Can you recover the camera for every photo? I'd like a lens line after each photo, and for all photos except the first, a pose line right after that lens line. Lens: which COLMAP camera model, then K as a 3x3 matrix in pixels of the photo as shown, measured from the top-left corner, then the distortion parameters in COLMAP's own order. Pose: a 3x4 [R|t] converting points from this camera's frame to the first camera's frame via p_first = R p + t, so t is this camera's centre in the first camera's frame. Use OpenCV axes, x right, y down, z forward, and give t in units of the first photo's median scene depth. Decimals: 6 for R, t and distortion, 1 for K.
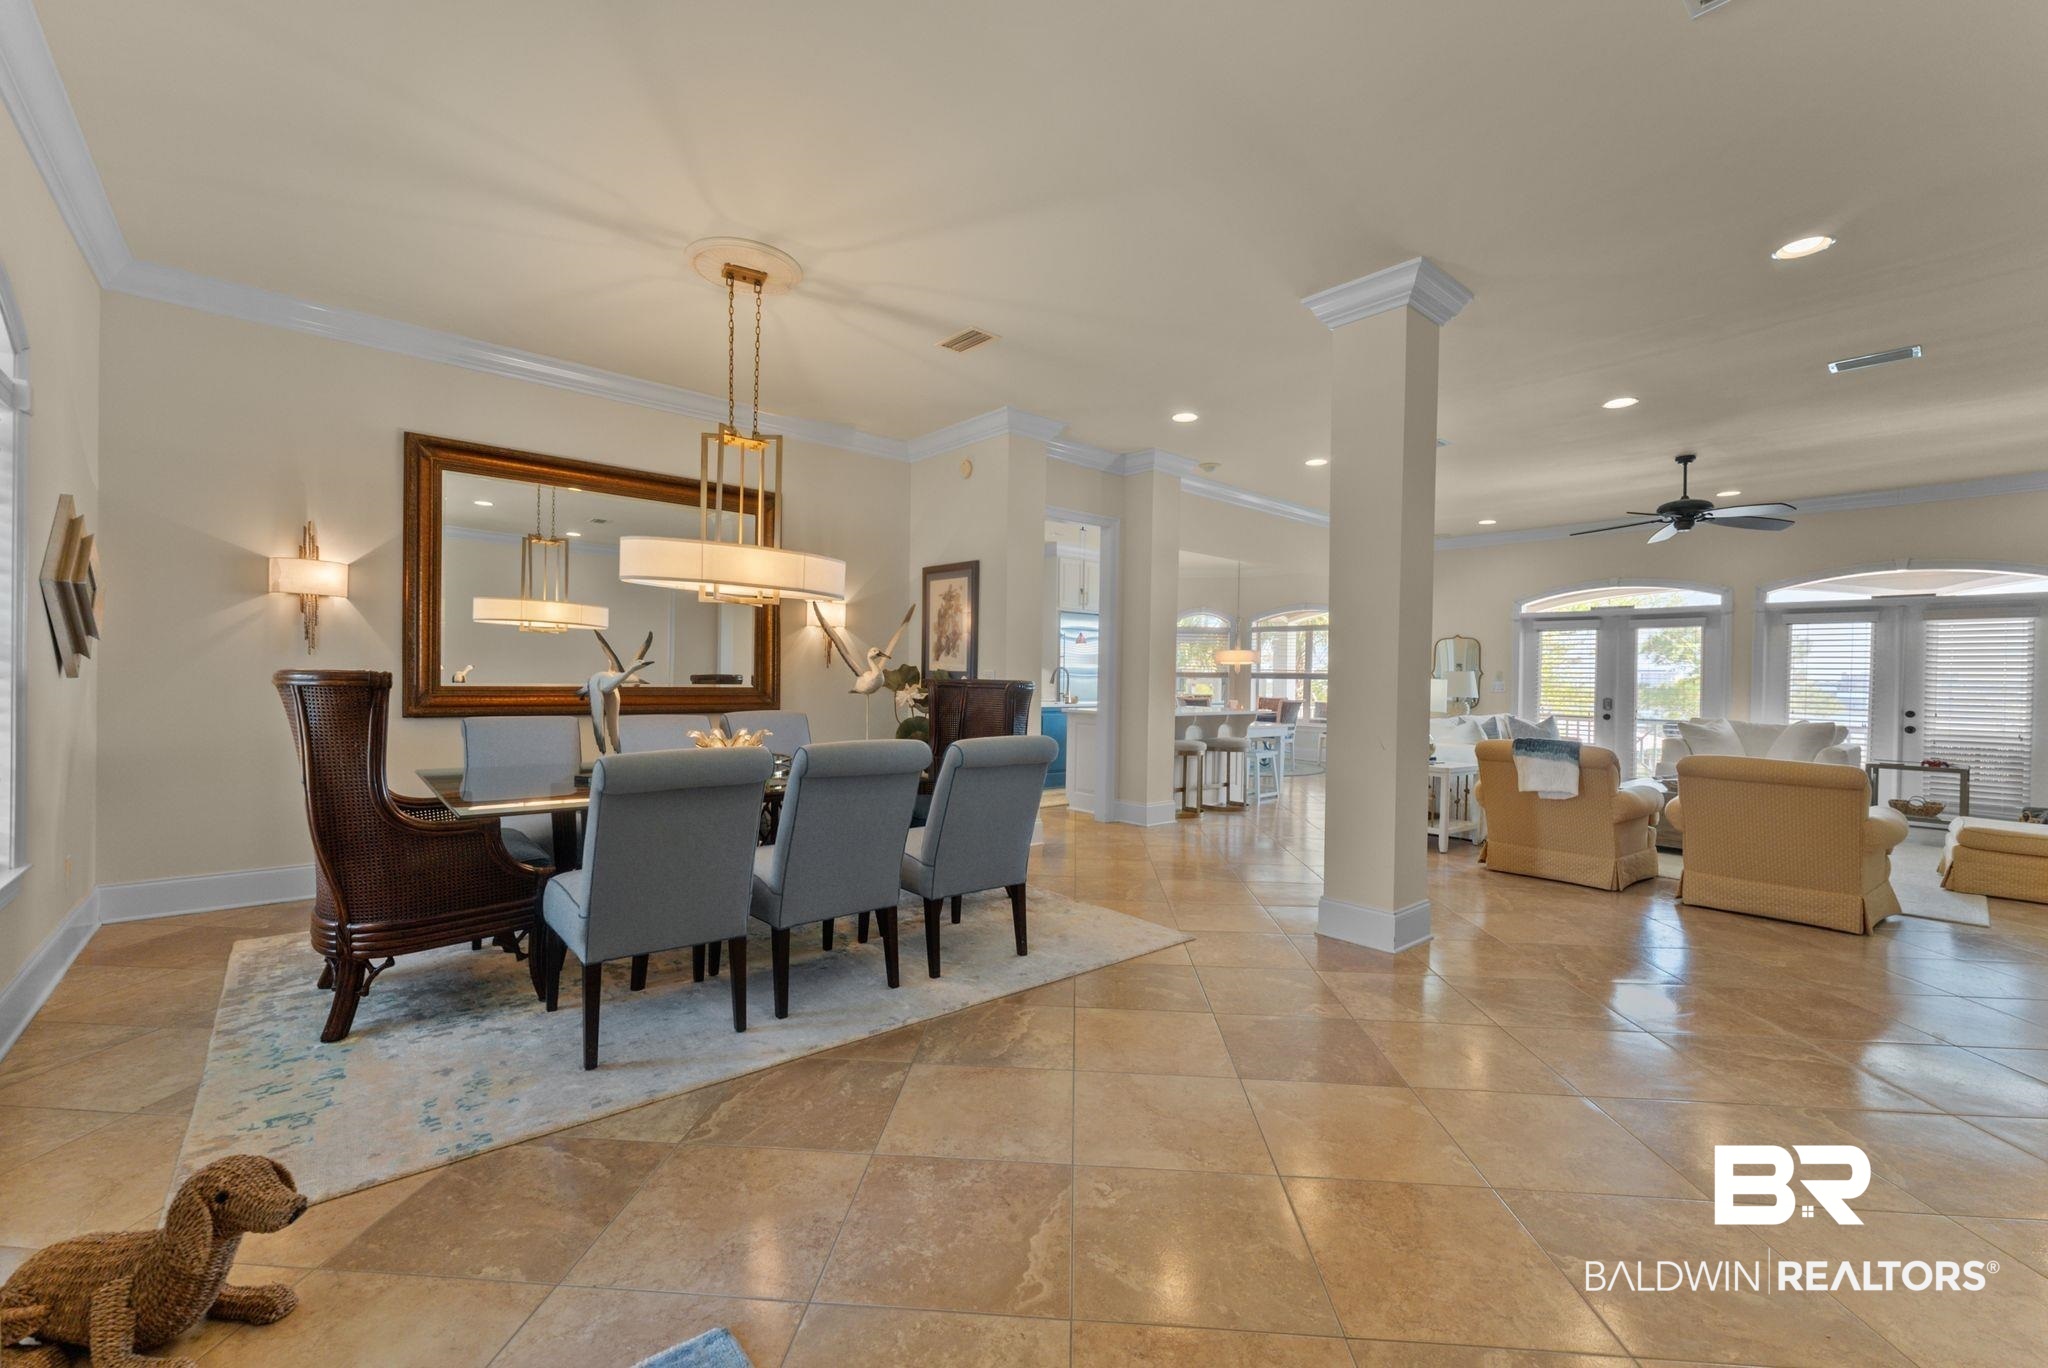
lens RADIAL K [[824.7, 0, 1018.3], [0, 824.7, 684.1], [0, 0, 1]] dist [0.000119, -0.000042]
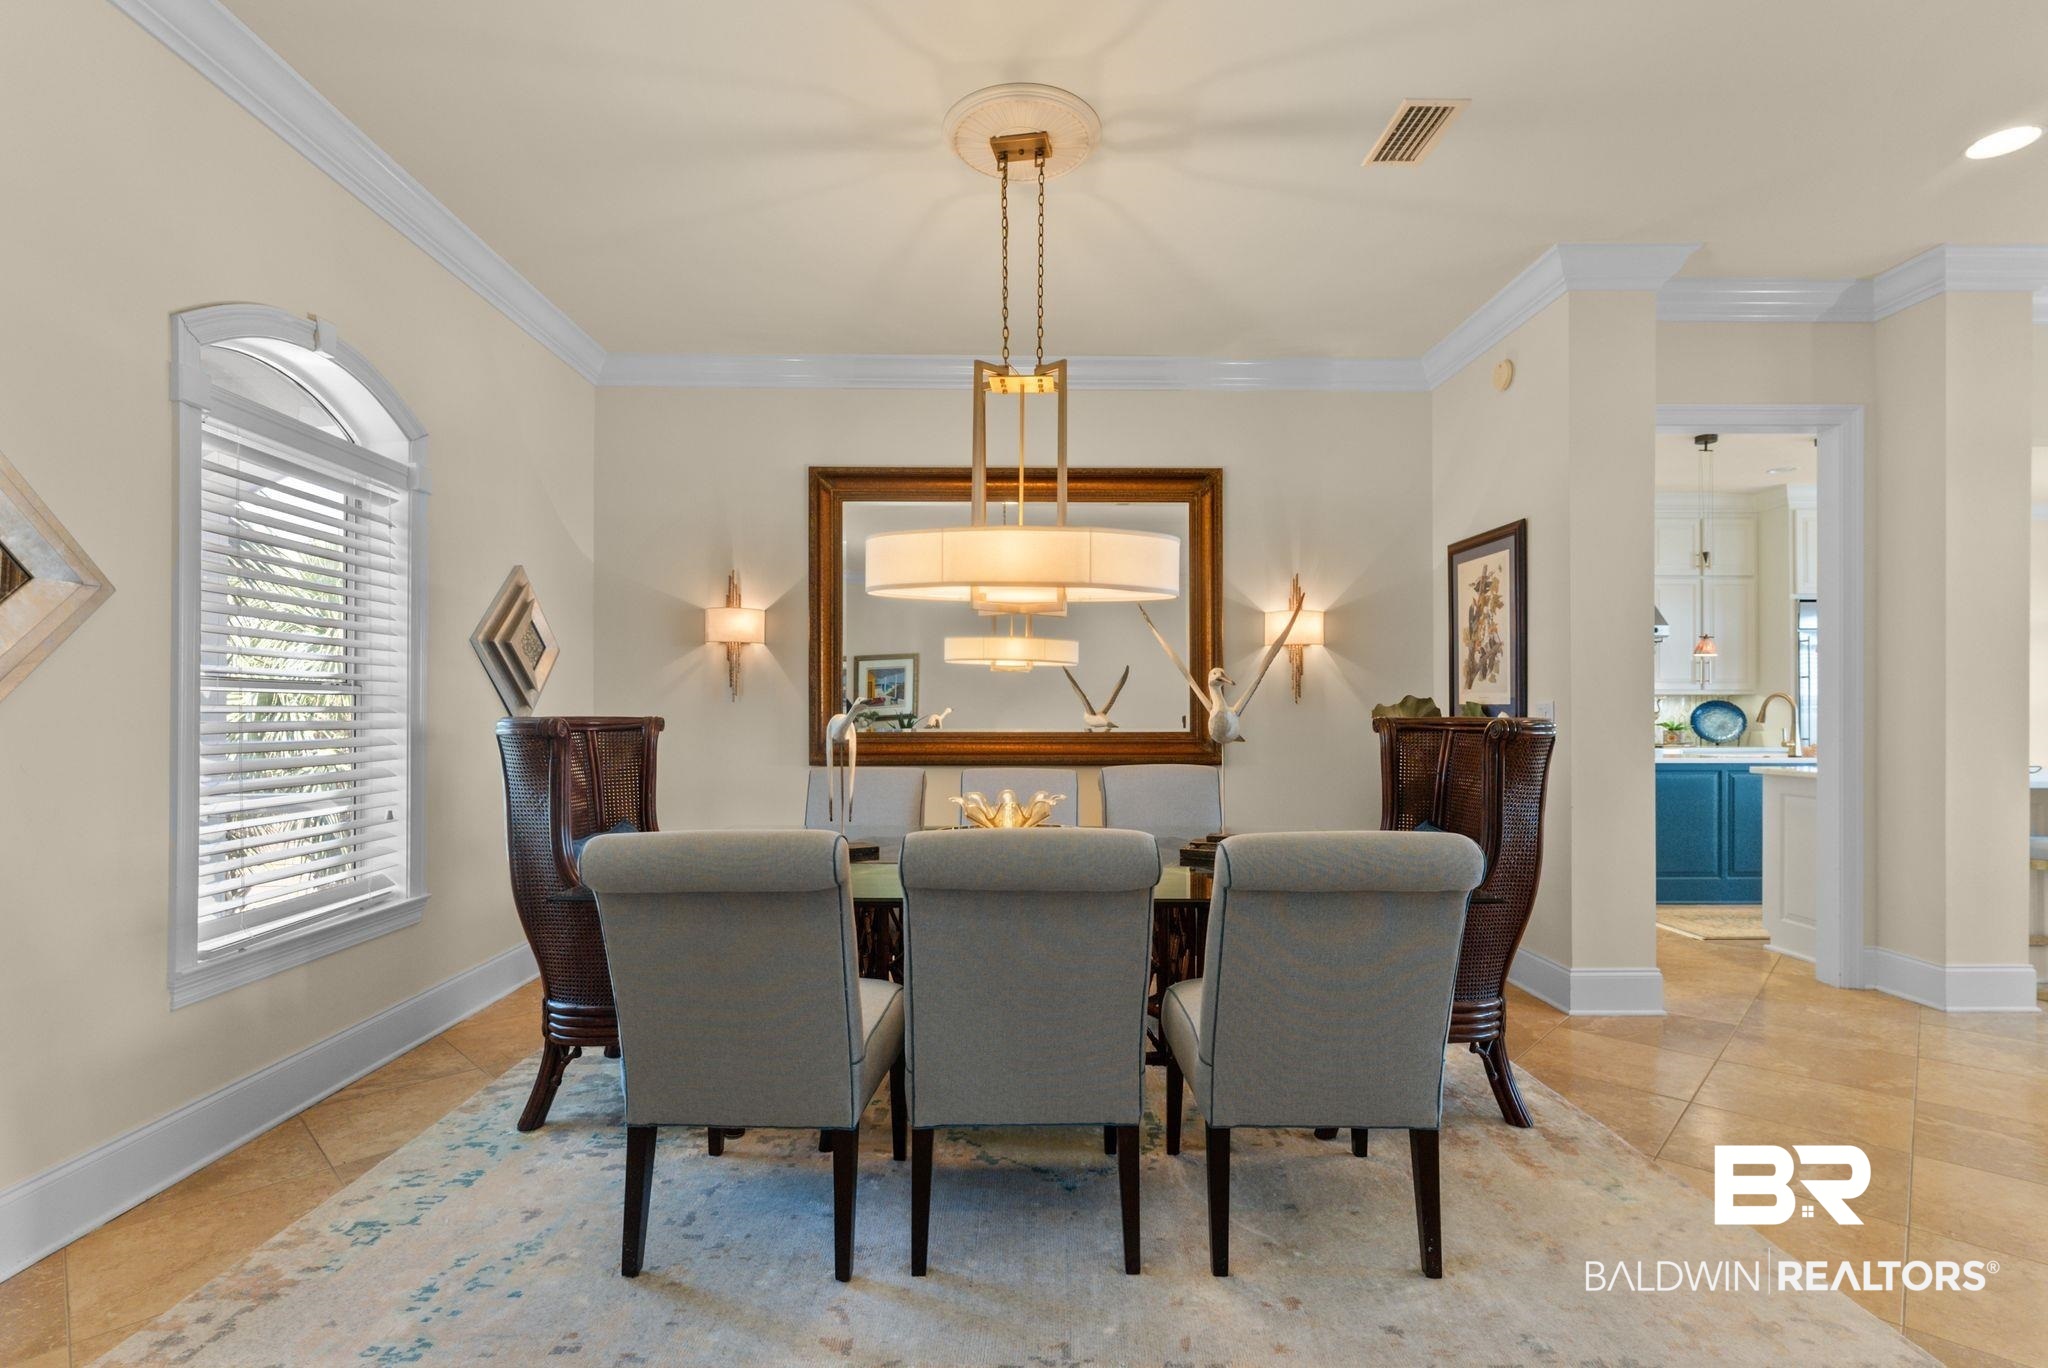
lens RADIAL K [[952.7, 0, 1008.2], [0, 952.7, 707.3], [0, 0, 1]] dist [-0.002031, 0.000238]
pose [[0.766890, -0.020439, -0.641453, 0.139232], [0.007290, 0.999706, -0.023138, 0.000459], [0.641737, 0.013068, 0.766813, 0.305535]]
